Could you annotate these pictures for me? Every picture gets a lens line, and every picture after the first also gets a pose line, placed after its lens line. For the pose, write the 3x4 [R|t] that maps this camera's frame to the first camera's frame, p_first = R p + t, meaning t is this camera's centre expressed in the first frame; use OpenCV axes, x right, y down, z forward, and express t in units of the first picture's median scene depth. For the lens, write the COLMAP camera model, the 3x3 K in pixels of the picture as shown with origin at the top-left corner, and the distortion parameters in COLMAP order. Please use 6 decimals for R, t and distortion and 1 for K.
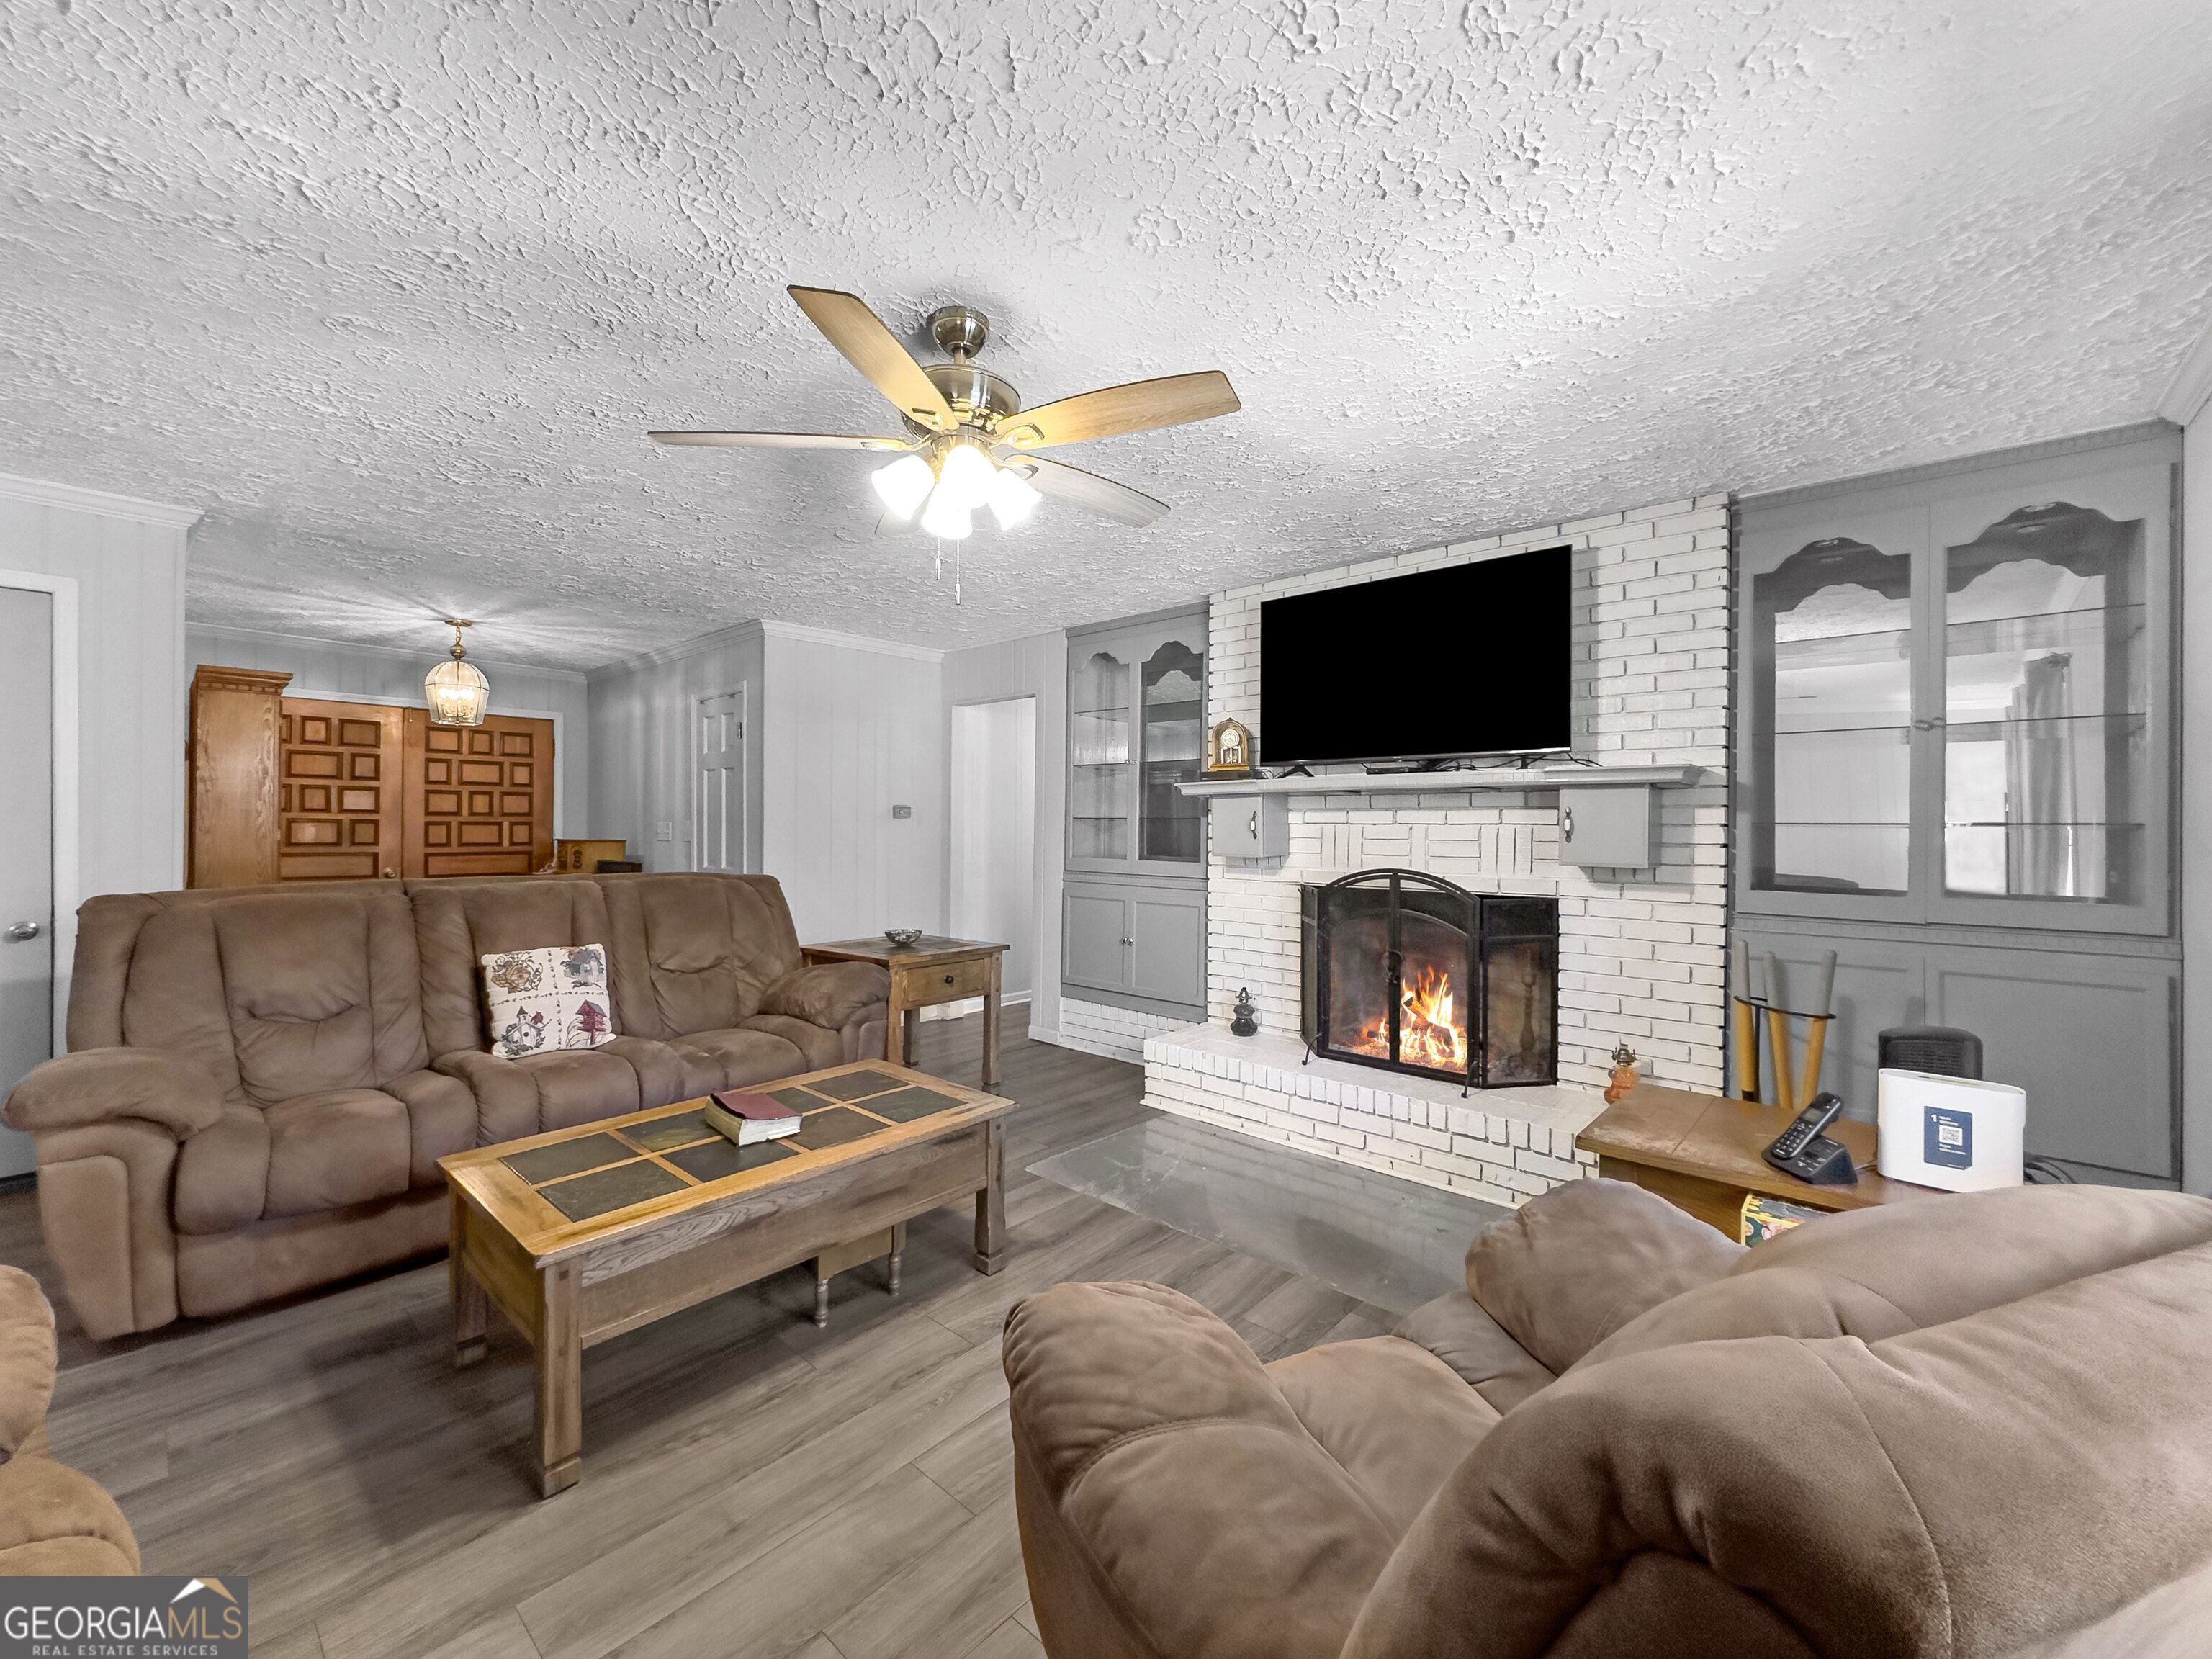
lens RADIAL K [[888.9, 0, 1101.3], [0, 888.9, 824.2], [0, 0, 1]] dist [-0.011268, 0.000005]
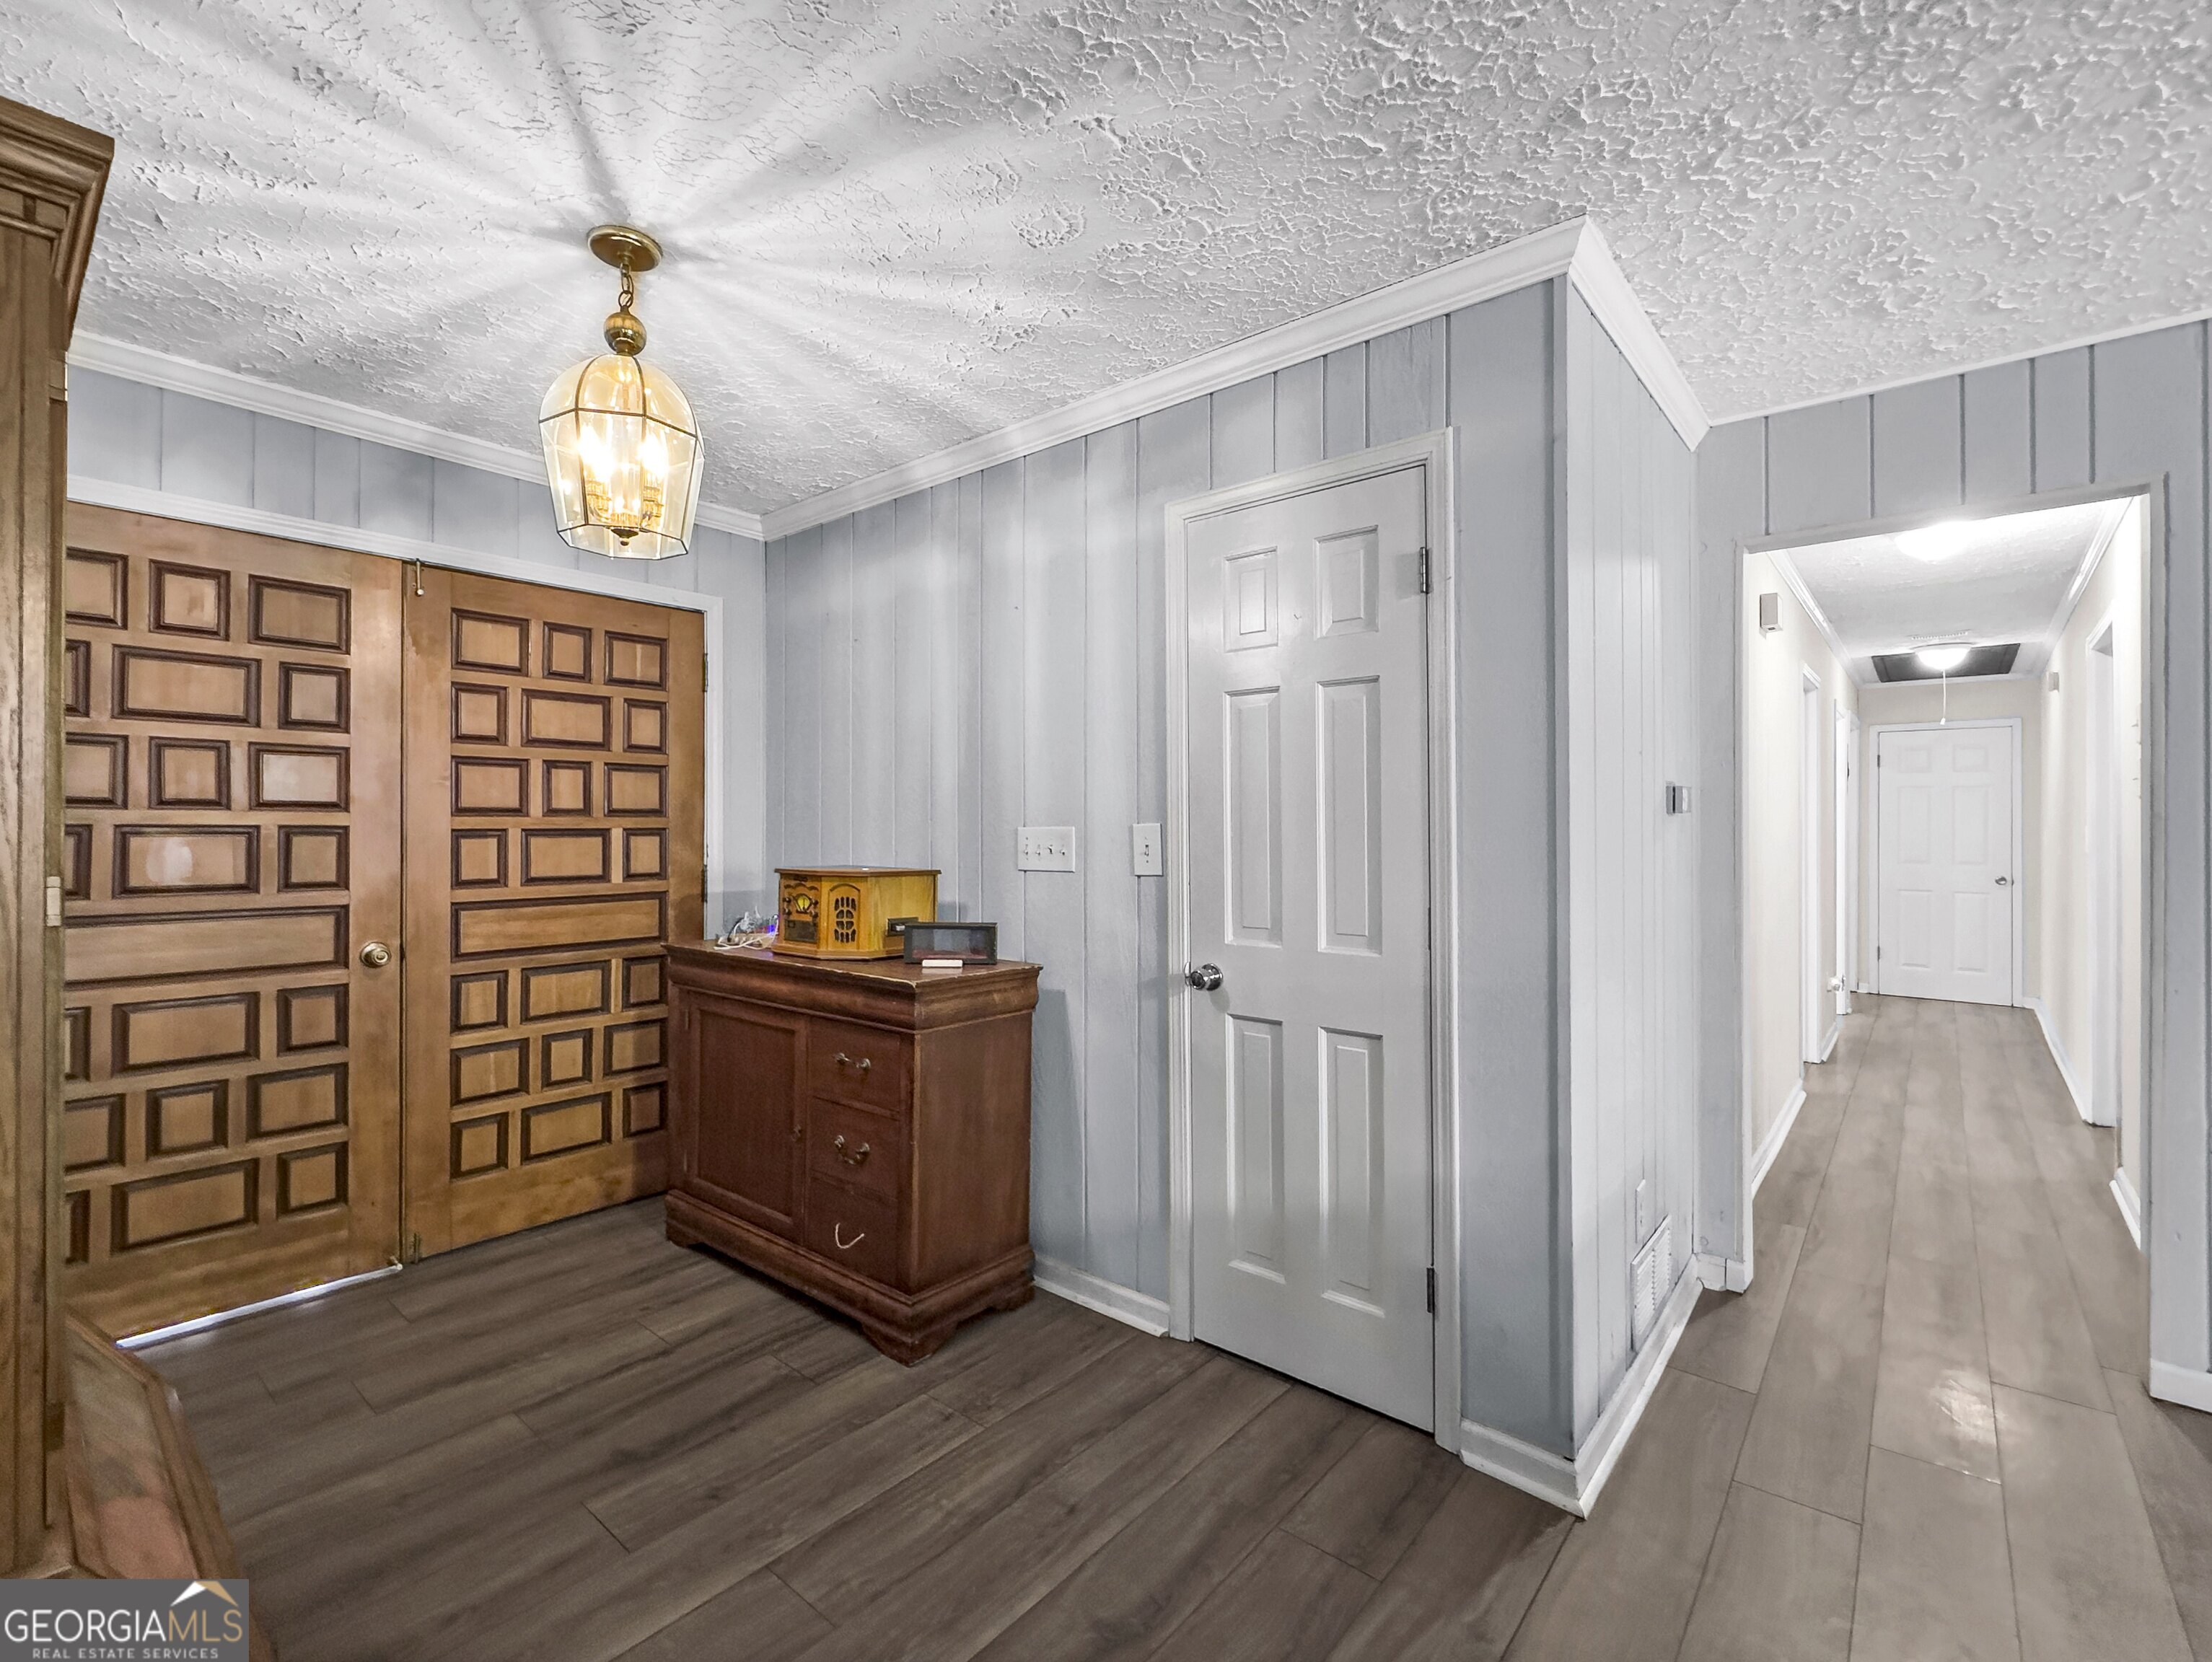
lens RADIAL K [[982.1, 0, 1073.5], [0, 982.1, 821.5], [0, 0, 1]] dist [-0.000014, 0.000021]
pose [[0.999916, -0.001068, 0.012943, -0.484221], [0.001055, 0.999999, 0.000952, -0.007172], [-0.012944, -0.000938, 0.999916, 0.534192]]
